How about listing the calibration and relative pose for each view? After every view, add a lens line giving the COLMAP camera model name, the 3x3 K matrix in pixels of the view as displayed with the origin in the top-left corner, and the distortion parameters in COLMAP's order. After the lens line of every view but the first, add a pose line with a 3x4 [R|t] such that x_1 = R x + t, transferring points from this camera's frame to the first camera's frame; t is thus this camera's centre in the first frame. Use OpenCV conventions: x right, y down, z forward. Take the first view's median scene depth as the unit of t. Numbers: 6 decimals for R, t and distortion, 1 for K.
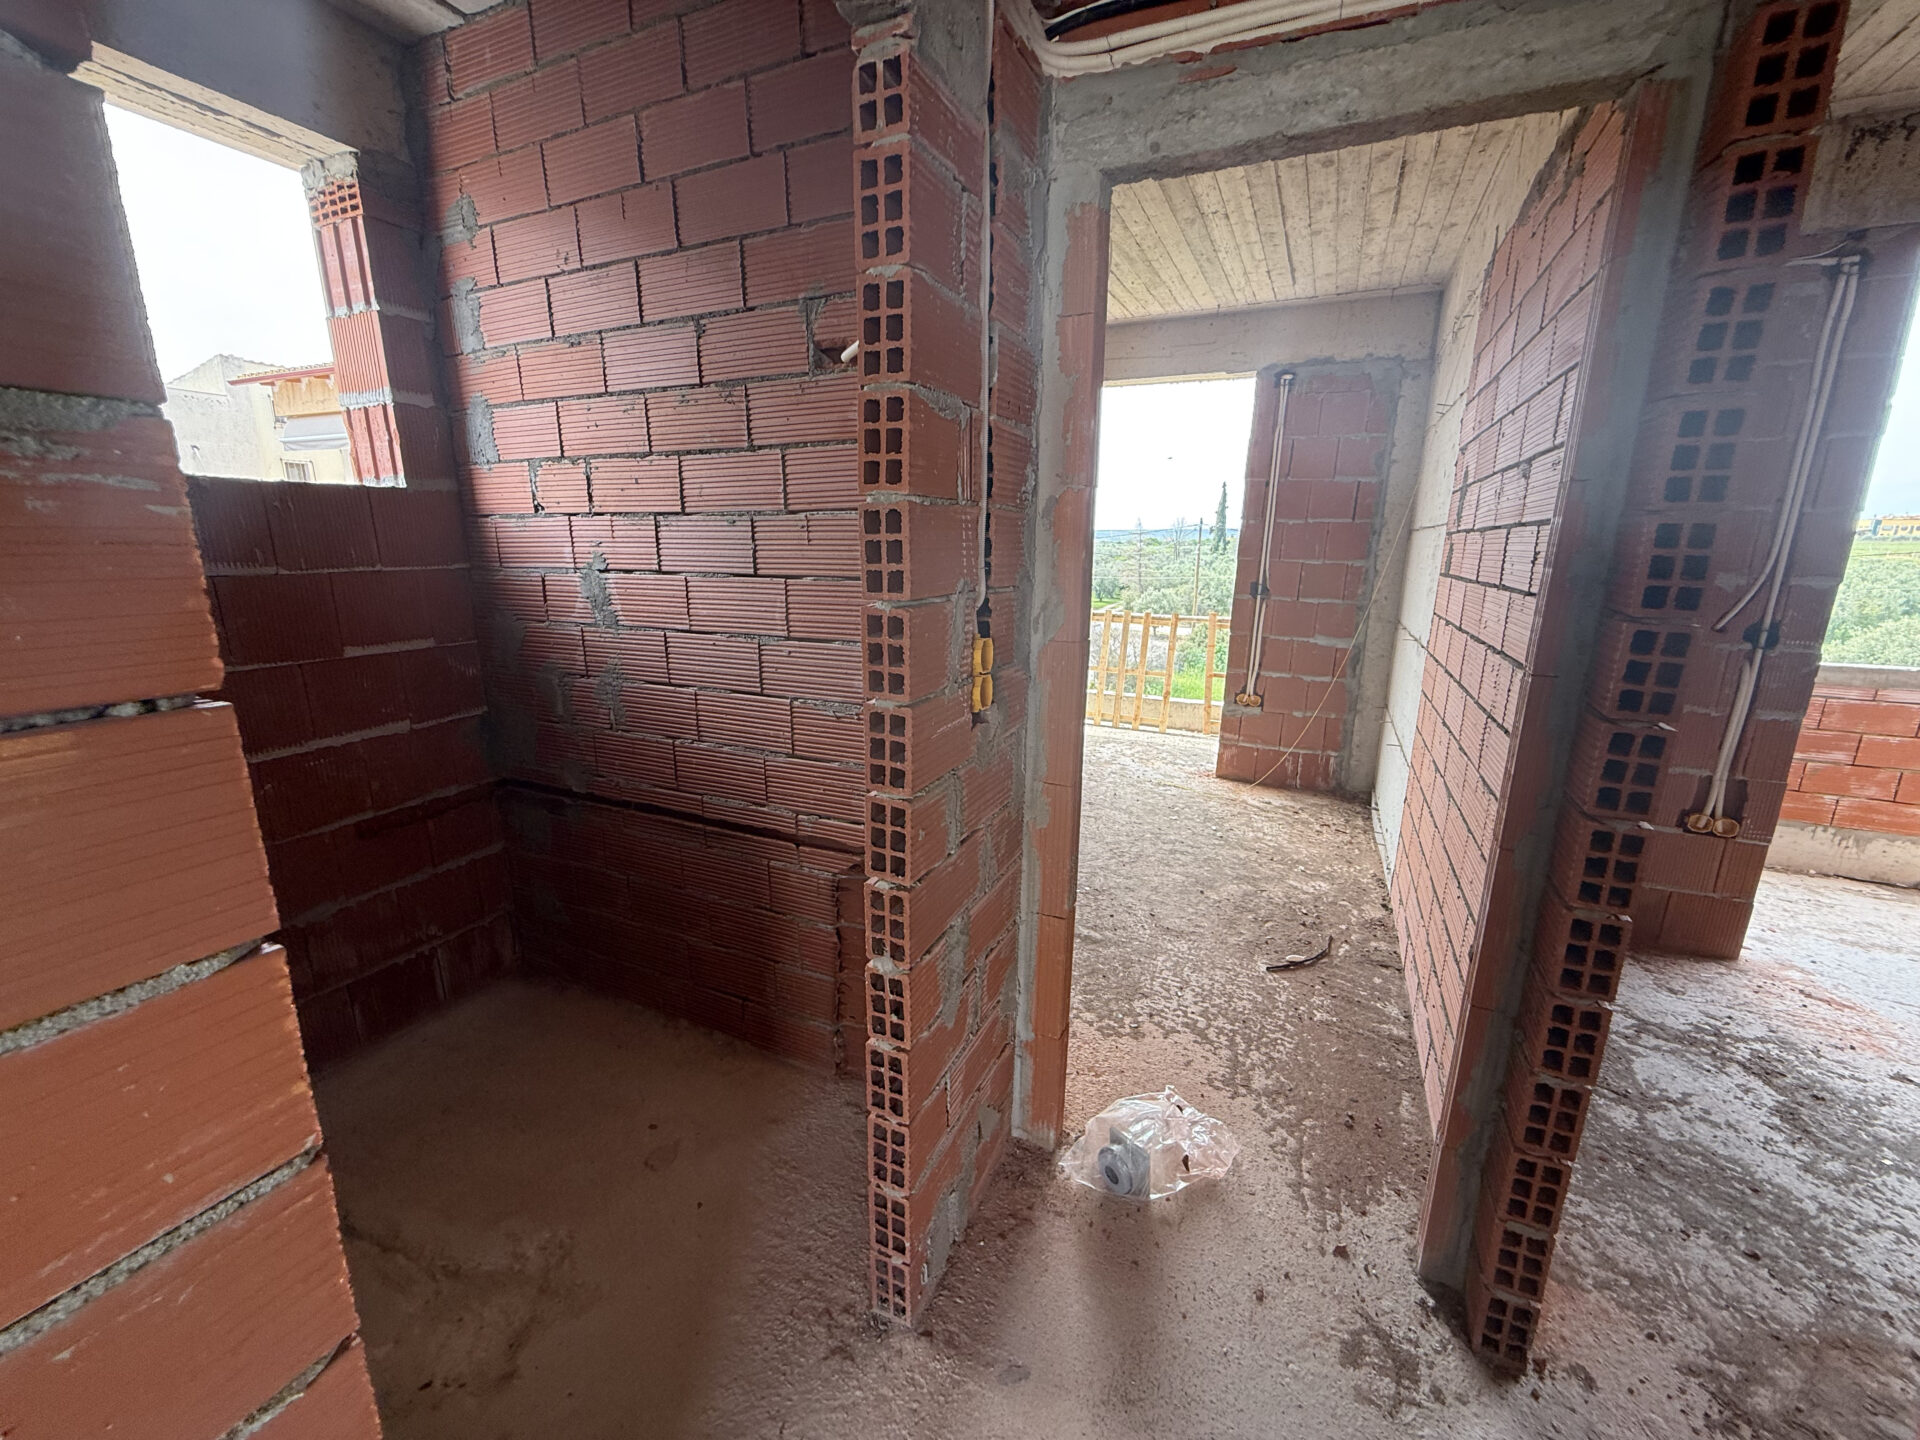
lens RADIAL K [[764.2, 0, 959.6], [0, 764.2, 722.3], [0, 0, 1]] dist [-0.001467, 0.000582]
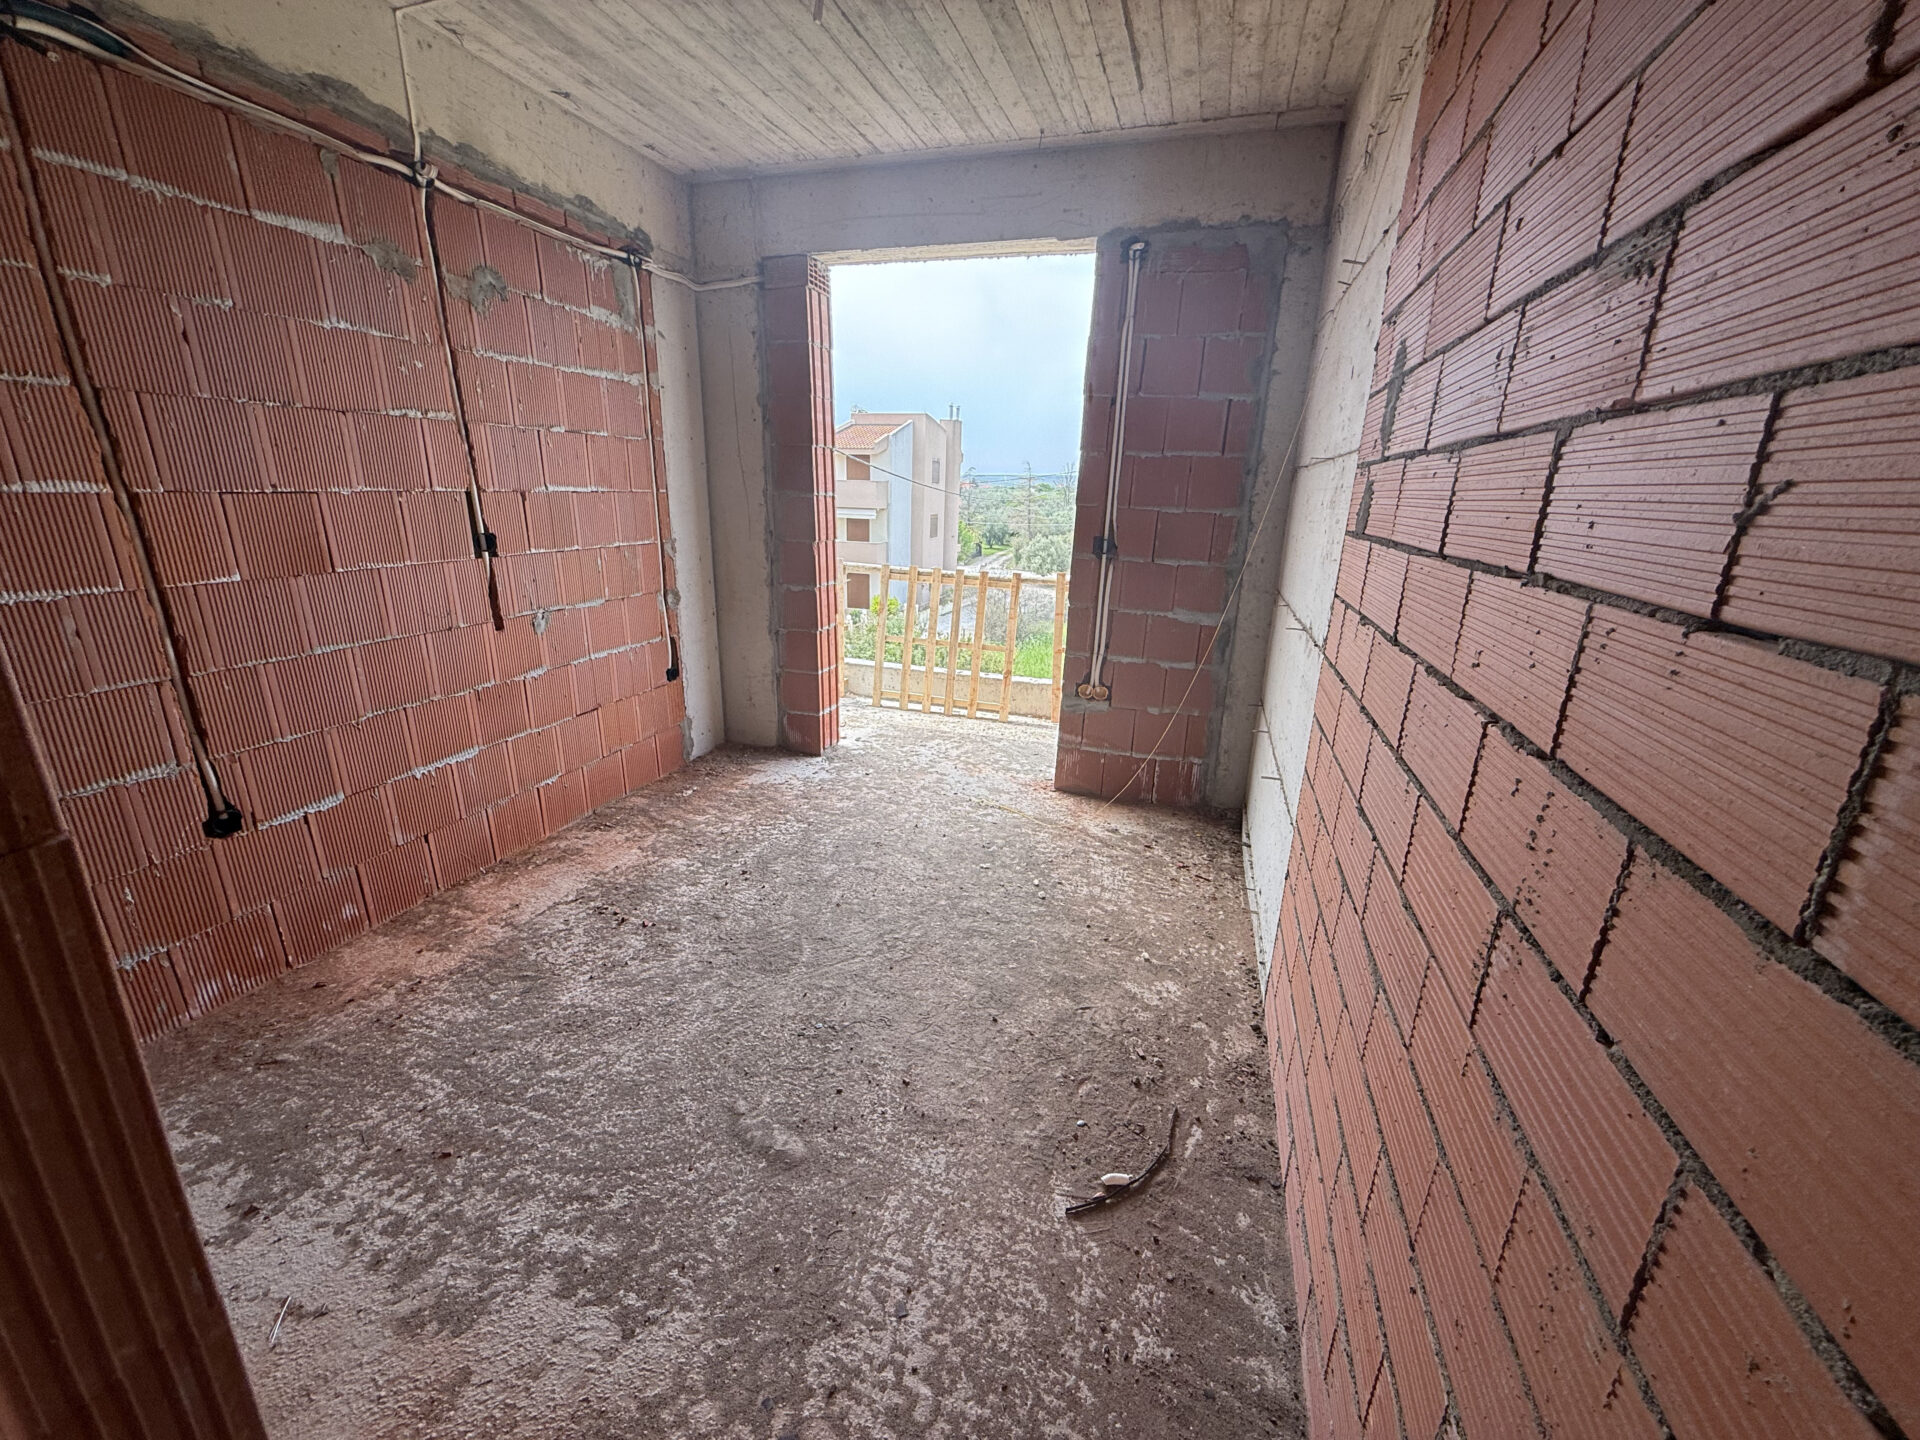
lens RADIAL K [[764.2, 0, 959.6], [0, 764.2, 722.3], [0, 0, 1]] dist [-0.001467, 0.000582]
pose [[0.990737, -0.024276, 0.133605, 0.162530], [0.015068, 0.997468, 0.069500, -0.062033], [-0.134954, -0.066843, 0.988595, 0.294337]]
